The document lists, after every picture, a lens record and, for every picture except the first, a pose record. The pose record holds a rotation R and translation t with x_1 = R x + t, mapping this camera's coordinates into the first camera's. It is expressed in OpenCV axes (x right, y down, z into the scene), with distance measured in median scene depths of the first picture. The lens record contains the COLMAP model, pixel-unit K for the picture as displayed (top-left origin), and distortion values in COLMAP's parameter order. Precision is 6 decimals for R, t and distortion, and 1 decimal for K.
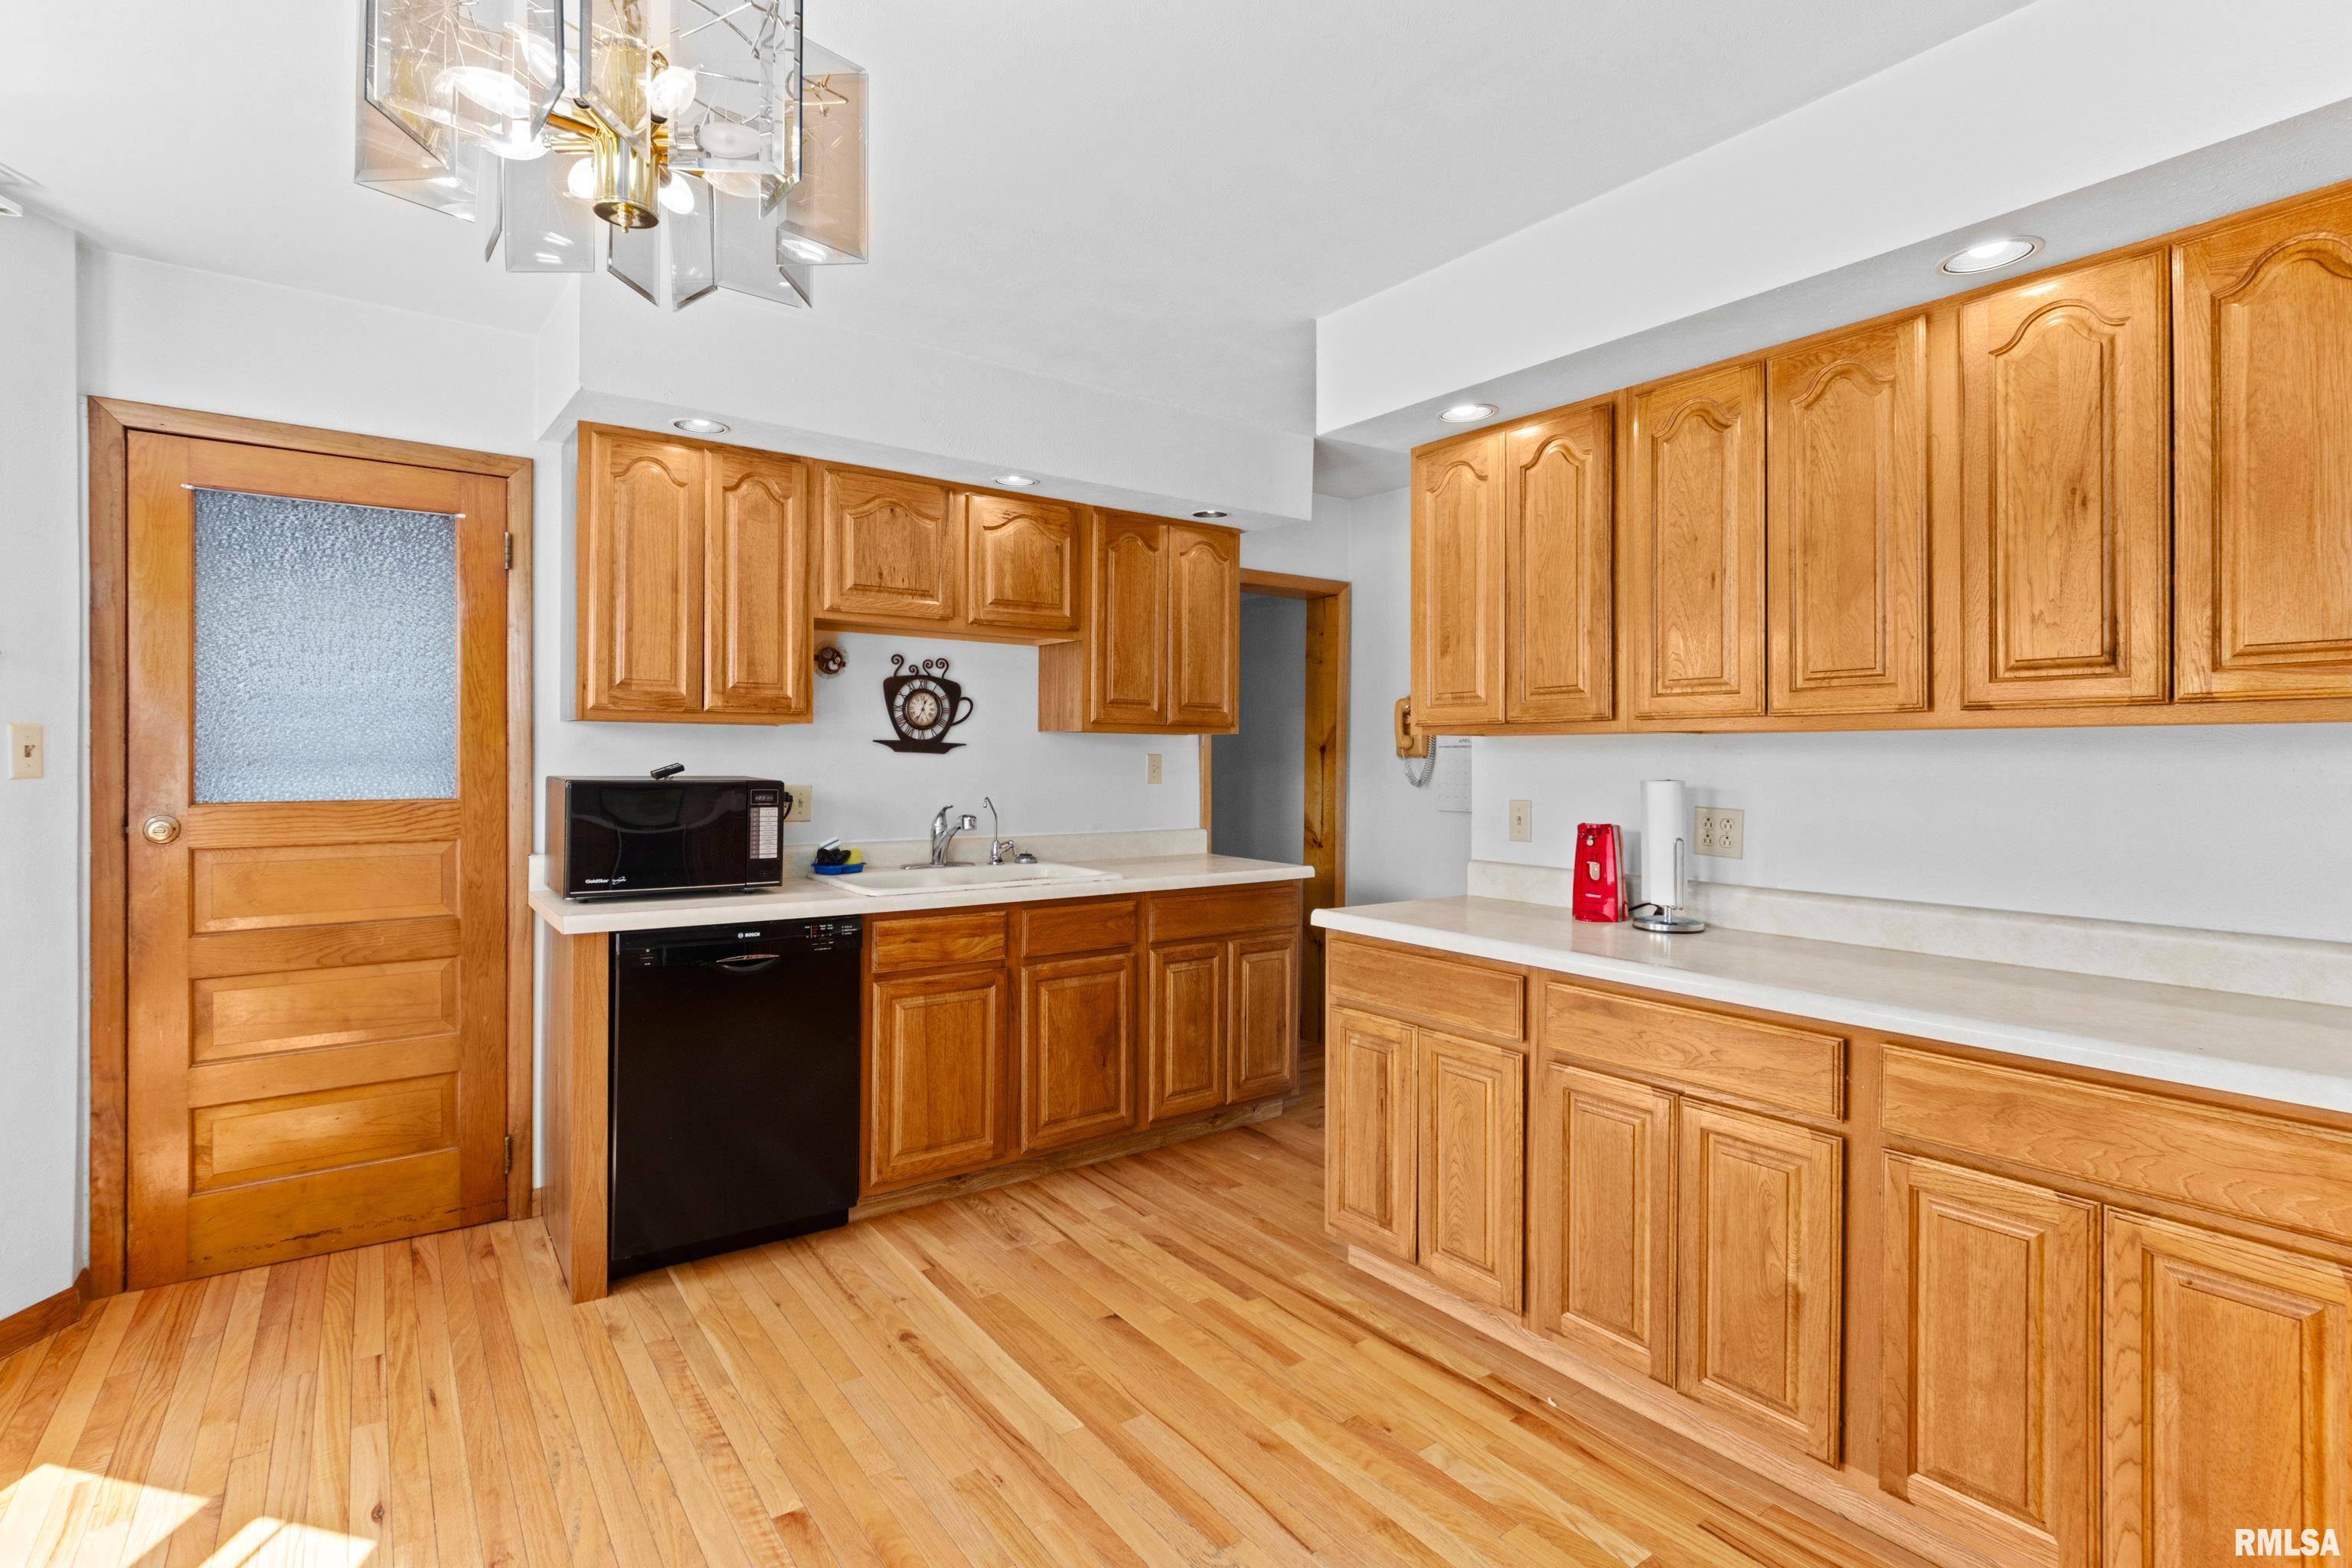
lens RADIAL K [[1103.8, 0, 1153.7], [0, 1103.8, 765.6], [0, 0, 1]] dist [0.003395, -0.002840]
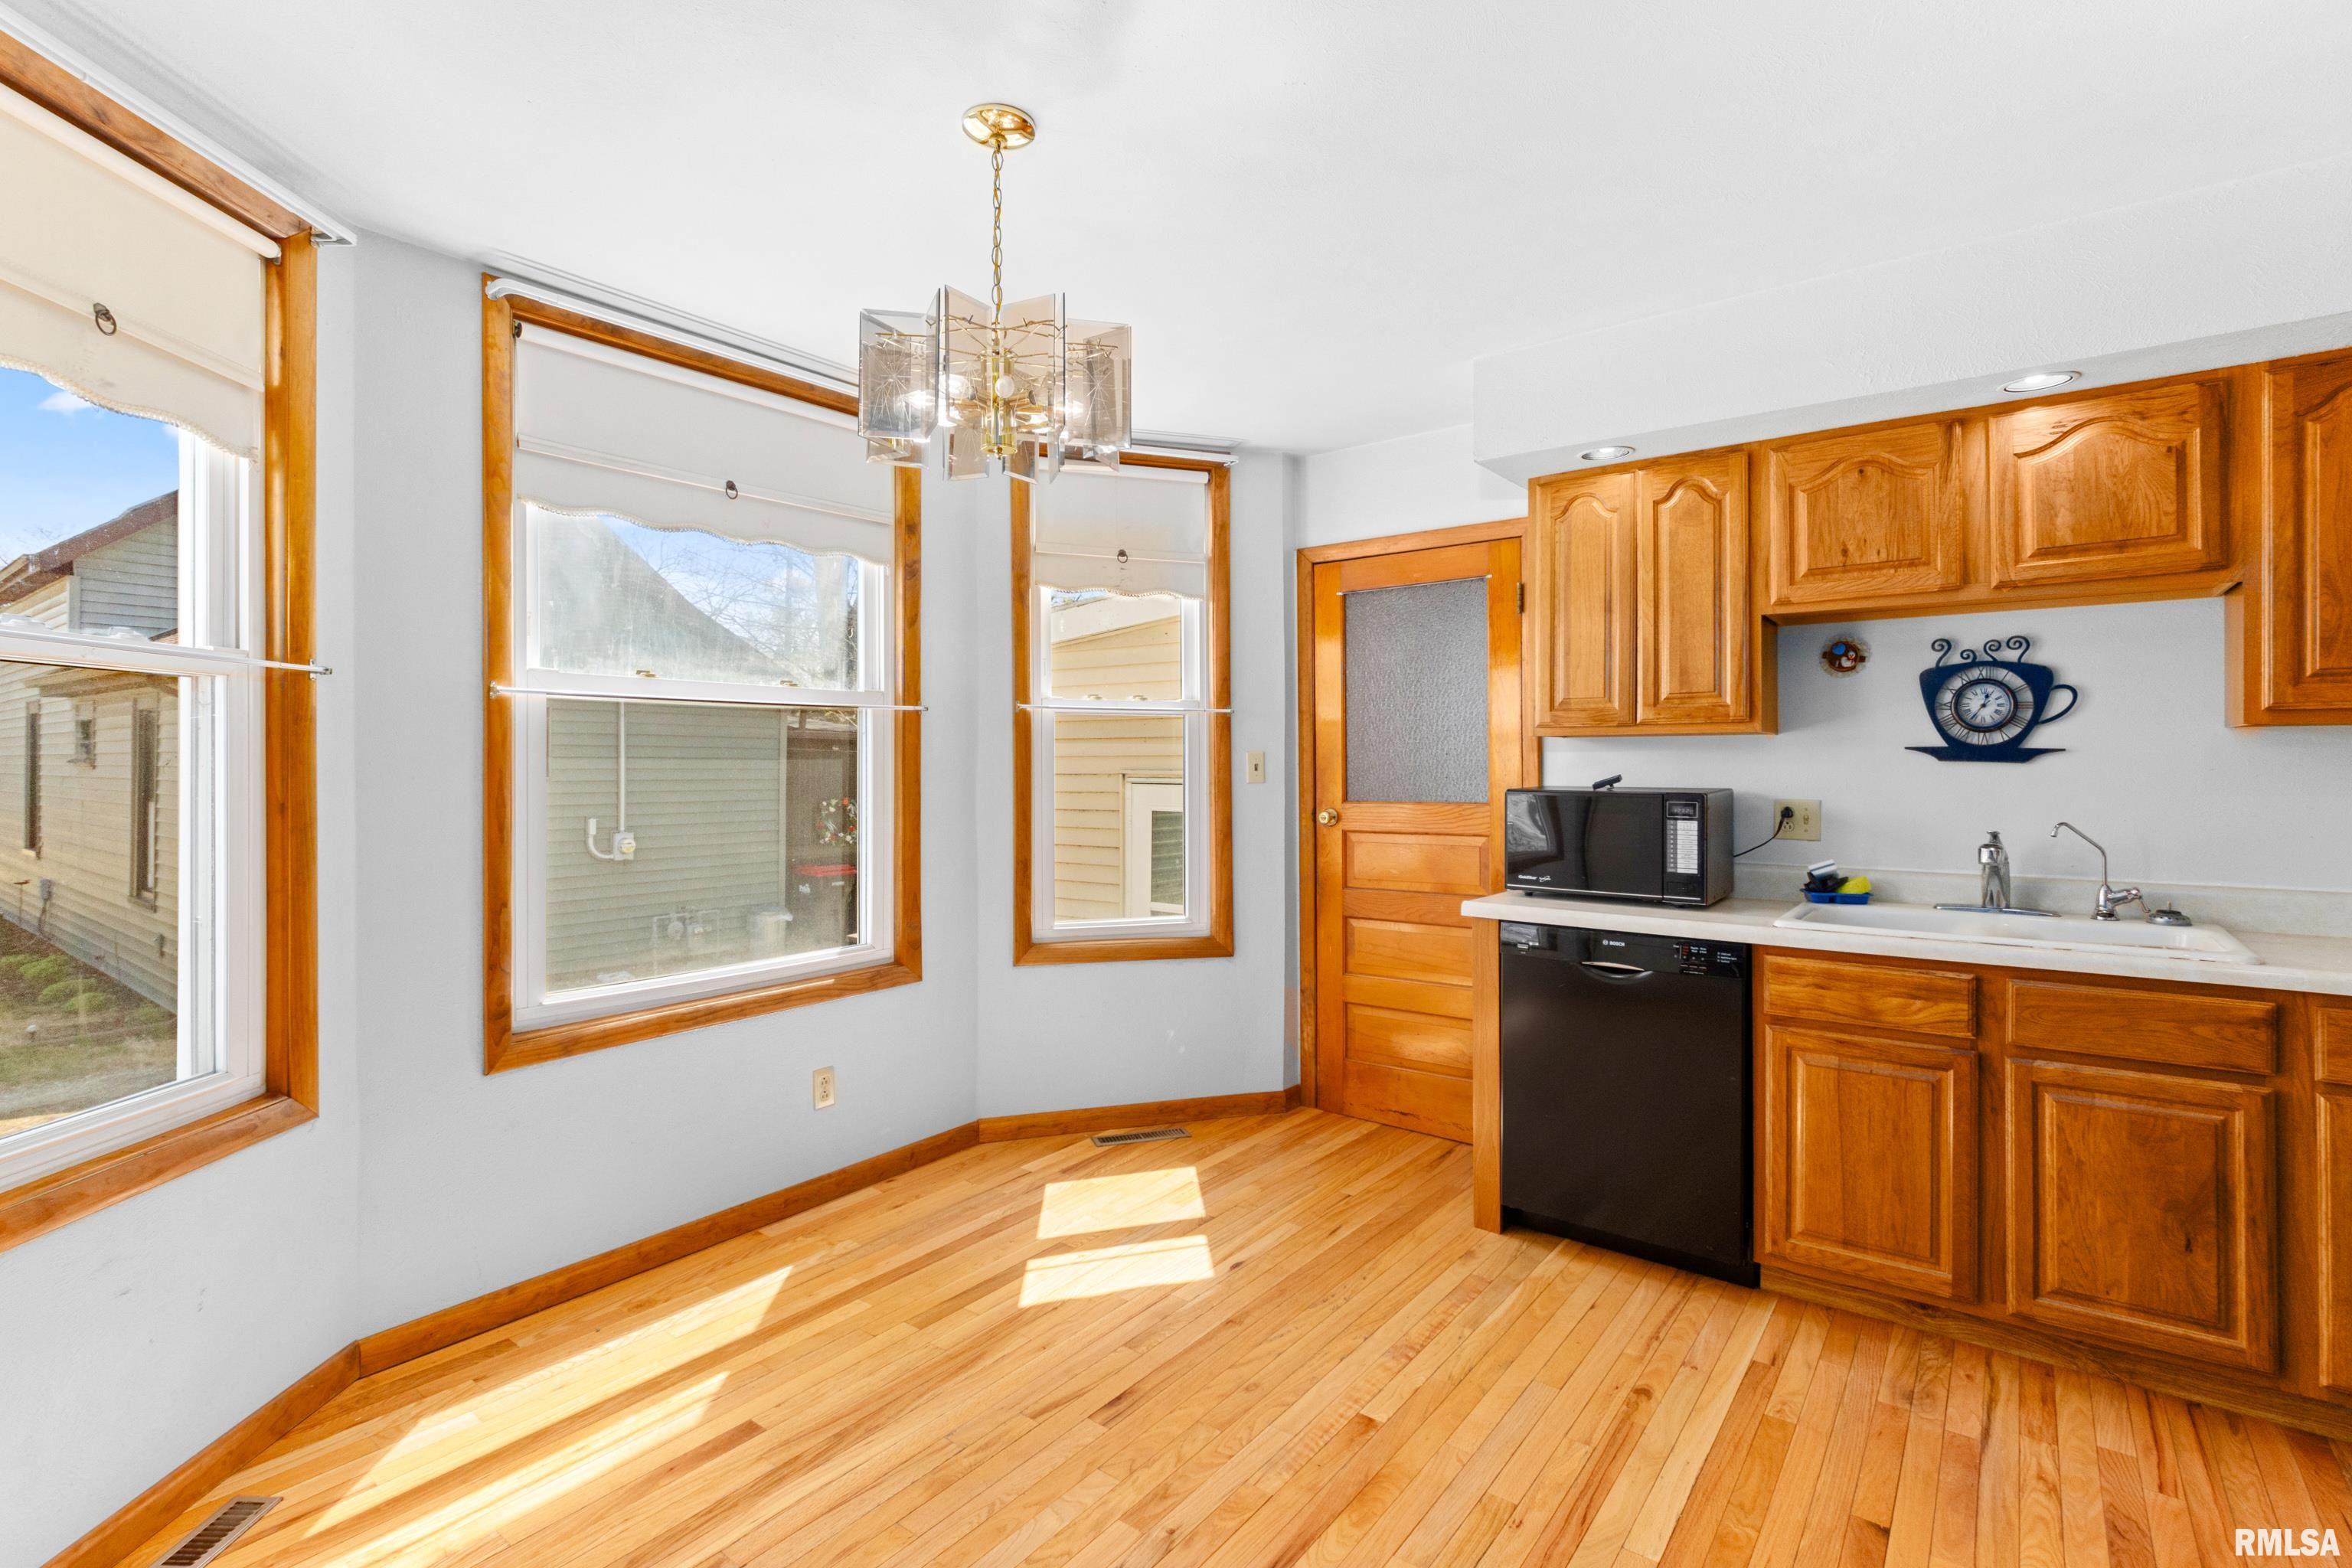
lens RADIAL K [[1103.8, 0, 1153.8], [0, 1103.8, 774.7], [0, 0, 1]] dist [0.003395, -0.002840]
pose [[0.288354, 0.000570, -0.957524, 0.432317], [-0.004055, 0.999992, -0.000626, 0.000076], [0.957515, 0.004064, 0.288354, 0.266159]]
